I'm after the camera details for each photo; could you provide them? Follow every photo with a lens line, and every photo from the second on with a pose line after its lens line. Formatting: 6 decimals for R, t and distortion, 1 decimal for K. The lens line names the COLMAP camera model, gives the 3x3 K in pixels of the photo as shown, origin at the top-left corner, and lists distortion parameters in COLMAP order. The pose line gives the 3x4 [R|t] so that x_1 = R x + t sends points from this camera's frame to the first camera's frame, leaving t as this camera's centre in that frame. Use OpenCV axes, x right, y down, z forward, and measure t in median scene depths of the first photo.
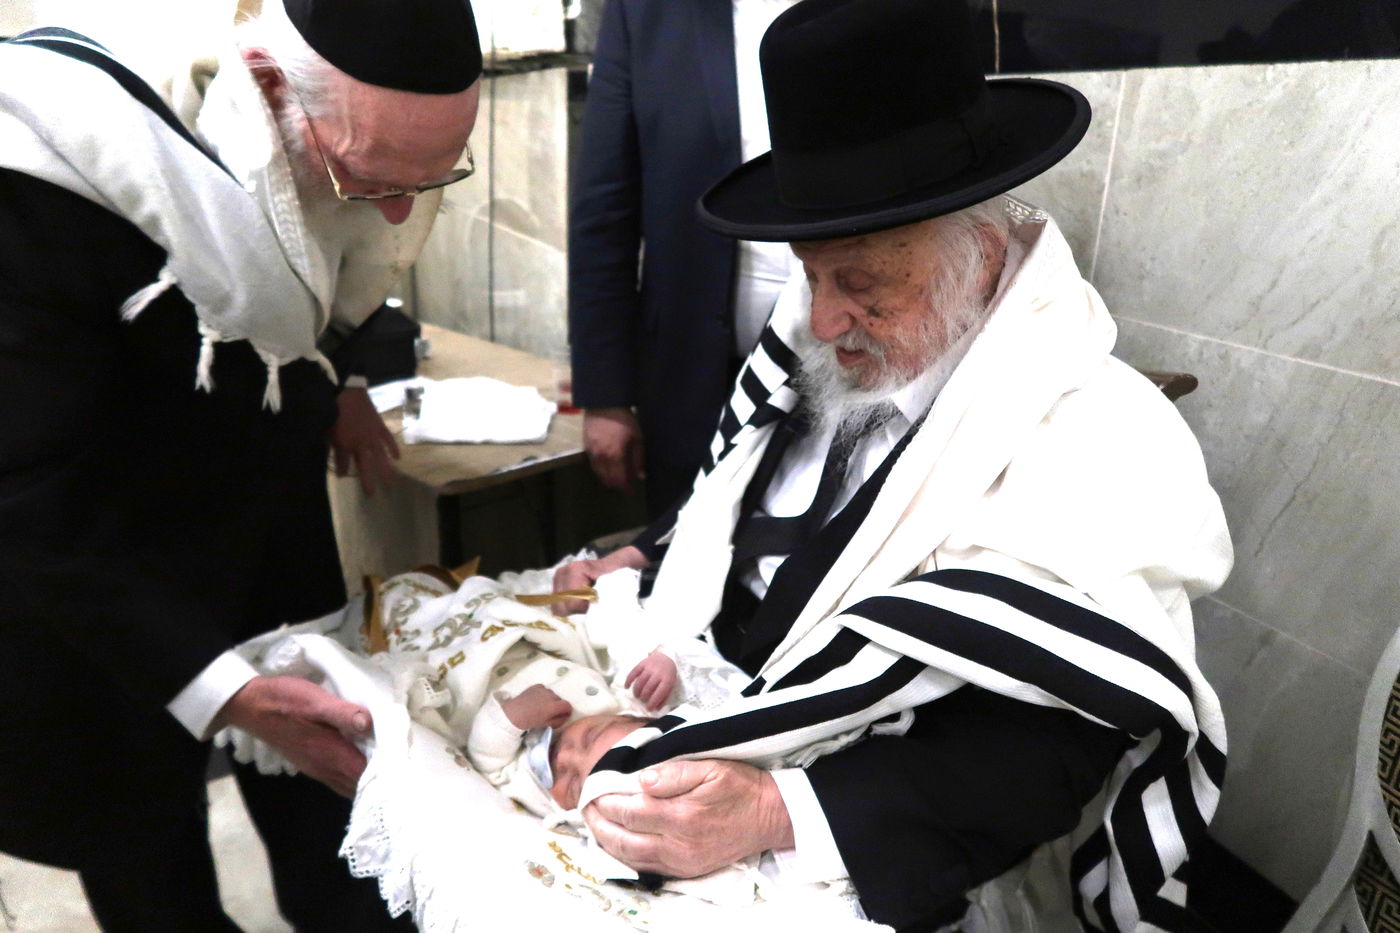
lens RADIAL K [[1010.5, 0, 699.2], [0, 1010.5, 459.3], [0, 0, 1]] dist [0.004693, 0.009754]
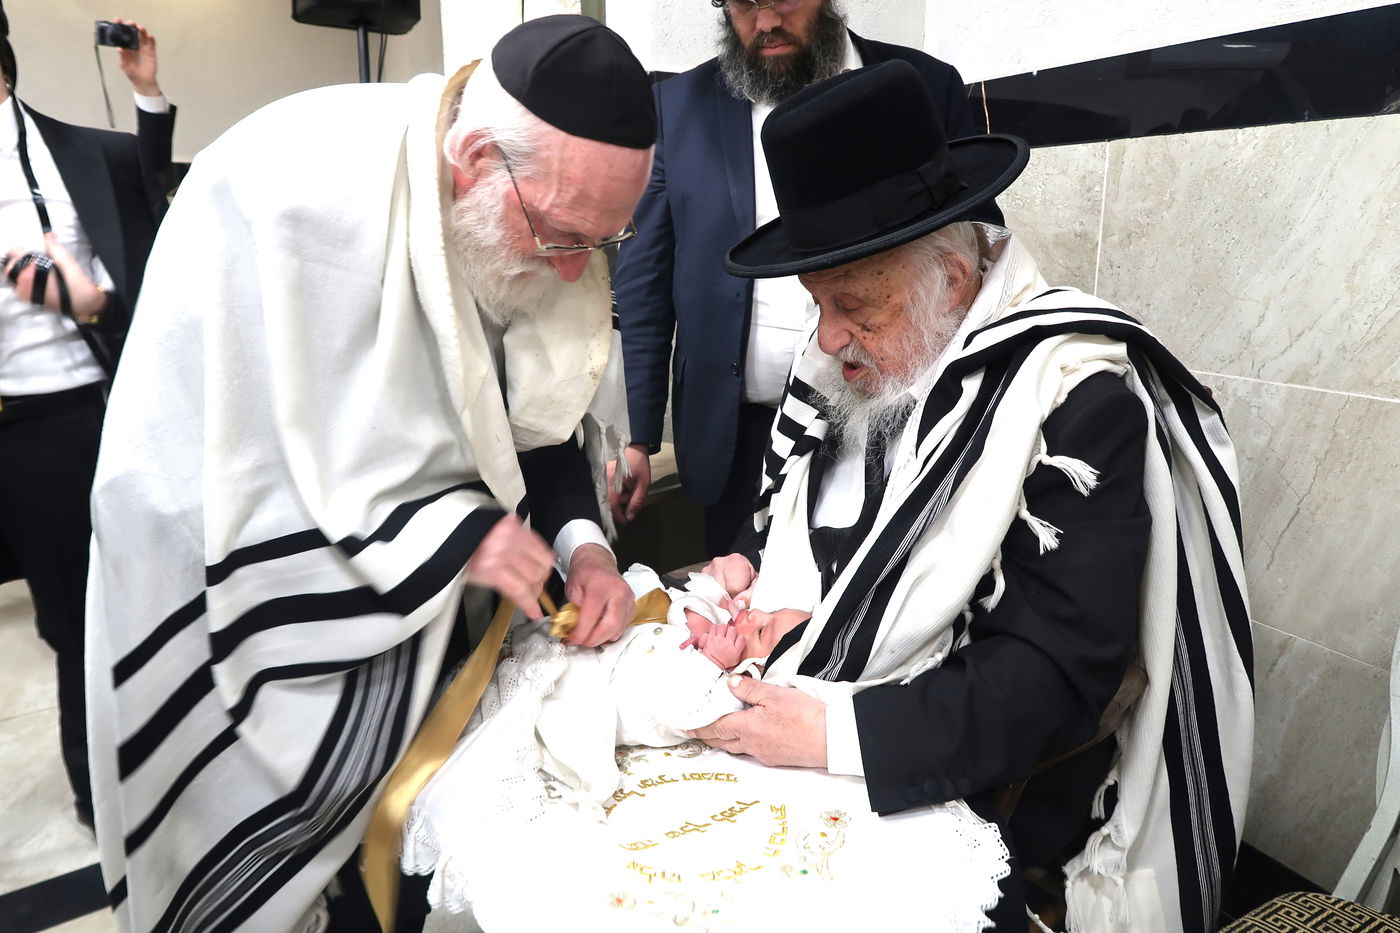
lens RADIAL K [[1010.5, 0, 694.3], [0, 1010.5, 462.2], [0, 0, 1]] dist [0.004693, 0.009754]
pose [[0.998937, -0.043784, 0.014440, -0.076778], [0.044922, 0.994812, -0.091279, 0.056166], [-0.010369, 0.091830, 0.995721, -0.085404]]
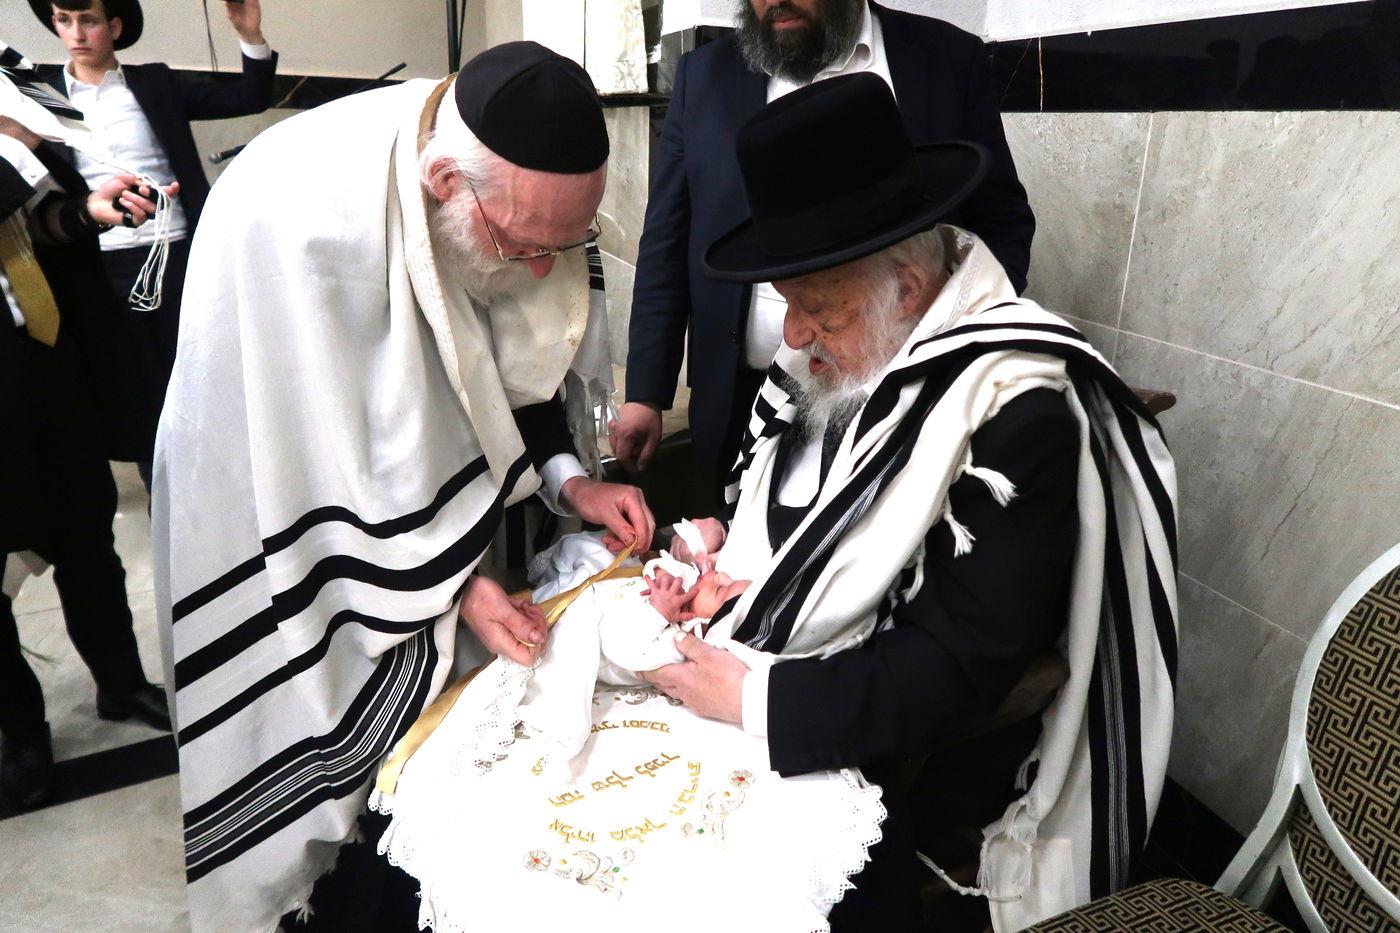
lens RADIAL K [[1010.5, 0, 688.0], [0, 1010.5, 466.4], [0, 0, 1]] dist [0.004693, 0.009754]
pose [[0.995228, 0.018398, -0.095829, 0.037504], [-0.017841, 0.999819, 0.006672, -0.000412], [0.095934, -0.004930, 0.995375, -0.154023]]
